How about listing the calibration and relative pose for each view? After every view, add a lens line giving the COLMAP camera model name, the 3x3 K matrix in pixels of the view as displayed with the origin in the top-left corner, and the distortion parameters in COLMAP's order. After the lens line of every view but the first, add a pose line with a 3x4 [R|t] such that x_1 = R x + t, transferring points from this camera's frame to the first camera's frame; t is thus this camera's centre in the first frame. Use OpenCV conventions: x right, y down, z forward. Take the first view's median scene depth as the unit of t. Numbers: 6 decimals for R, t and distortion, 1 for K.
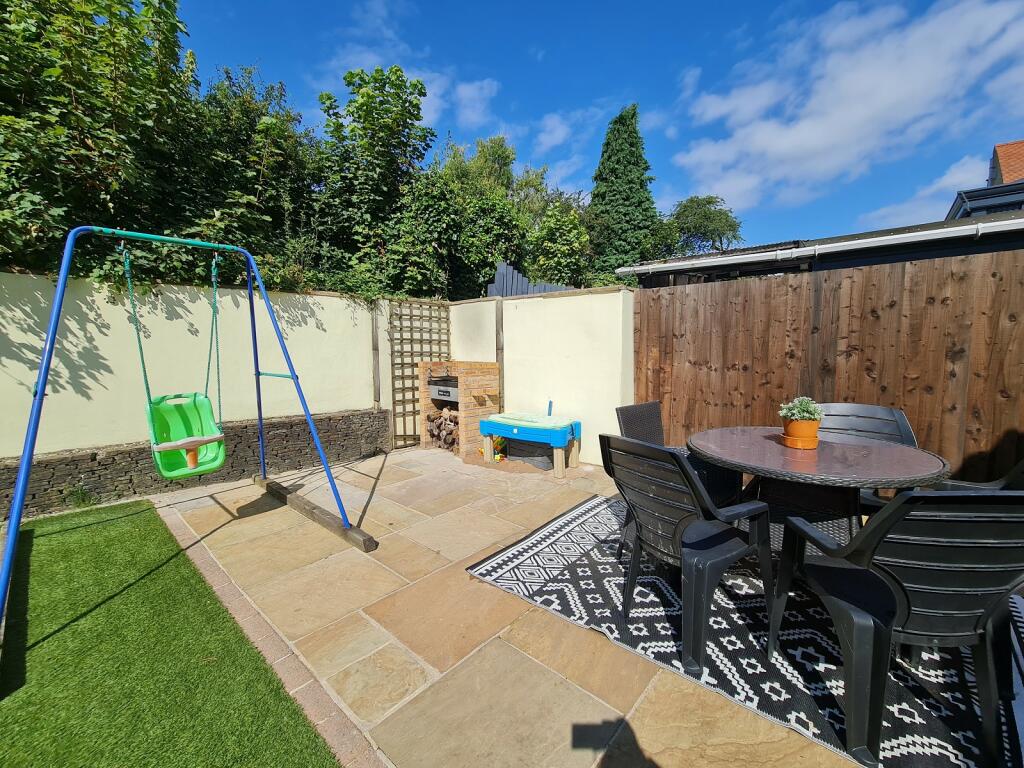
lens RADIAL K [[421.9, 0, 509.0], [0, 421.9, 383.0], [0, 0, 1]] dist [-0.004924, 0.001406]
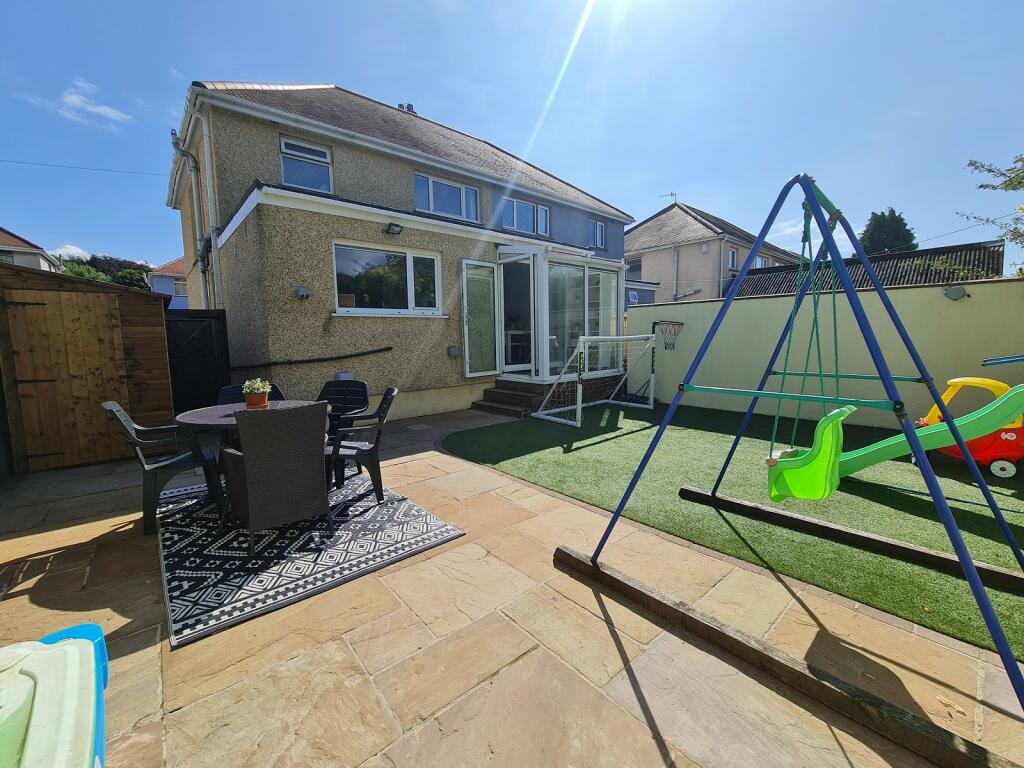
lens RADIAL K [[421.9, 0, 515.0], [0, 421.9, 379.5], [0, 0, 1]] dist [-0.004924, 0.001406]
pose [[-0.992803, 0.006375, 0.119588, -0.245787], [0.028323, 0.982752, 0.182745, -0.123450], [-0.116360, 0.184816, -0.975860, 1.315928]]
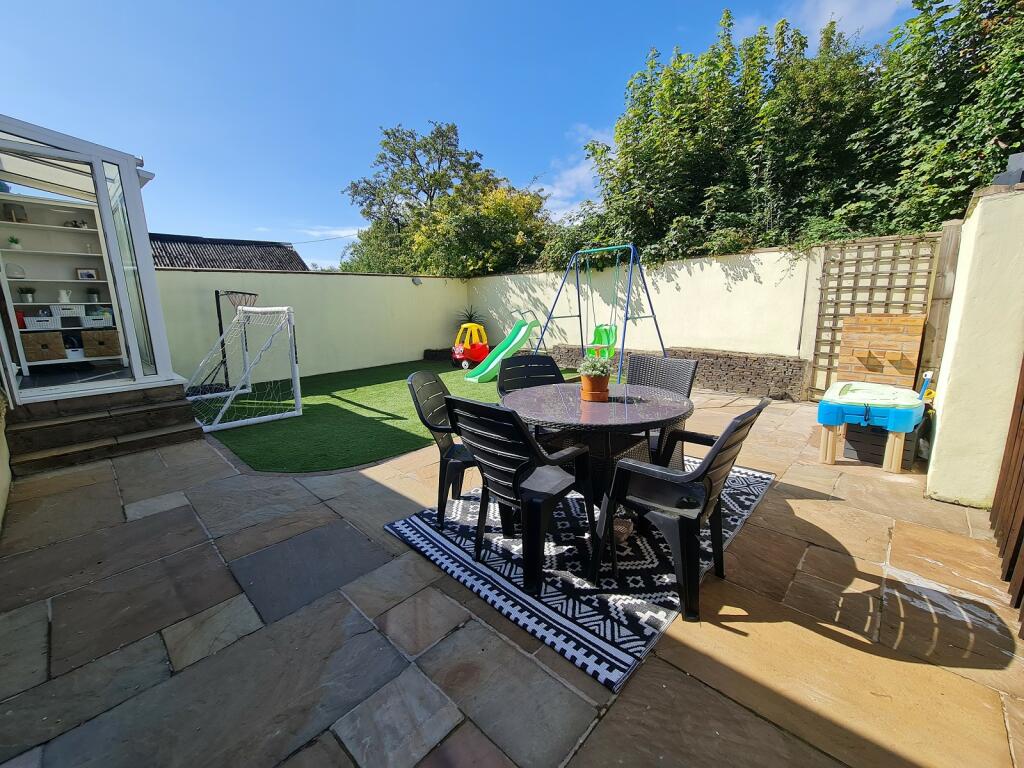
lens RADIAL K [[421.9, 0, 515.2], [0, 421.9, 380.8], [0, 0, 1]] dist [-0.004924, 0.001406]
pose [[-0.014927, 0.193130, -0.981060, 0.978813], [-0.061098, 0.979159, 0.193685, -0.055335], [0.998020, 0.062832, -0.002816, 0.434183]]
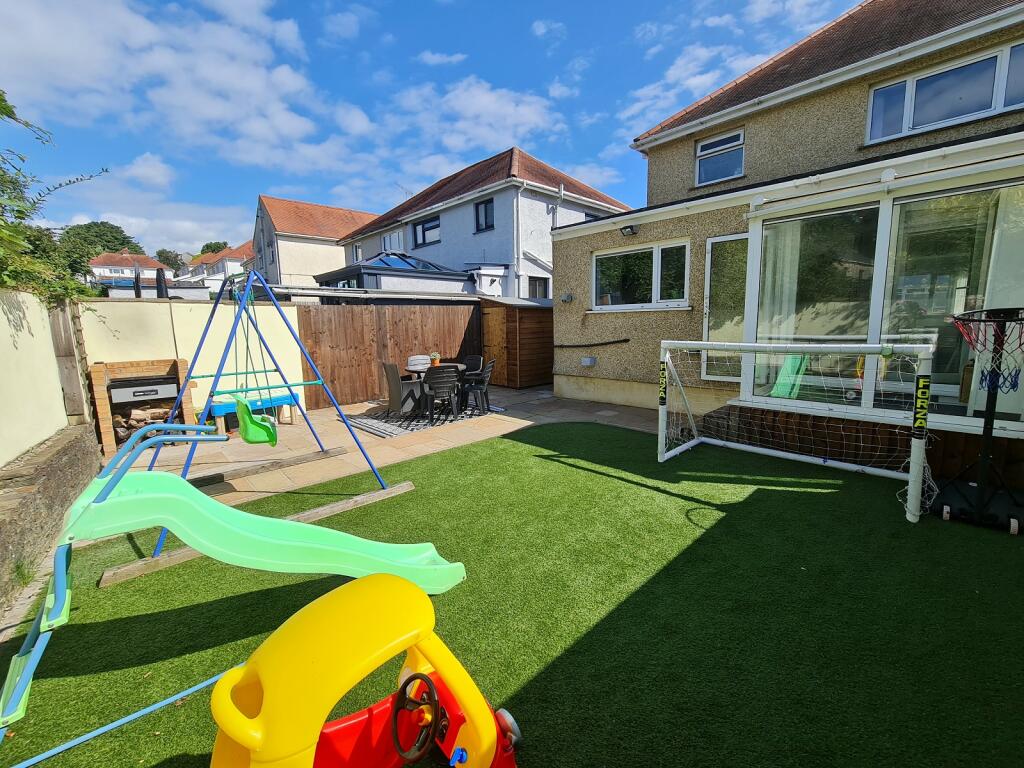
lens RADIAL K [[421.9, 0, 508.6], [0, 421.9, 382.7], [0, 0, 1]] dist [-0.004924, 0.001406]
pose [[0.090624, -0.143232, 0.985531, -1.482539], [0.099389, 0.985964, 0.134155, -0.068656], [-0.990913, 0.085793, 0.103588, 0.030718]]
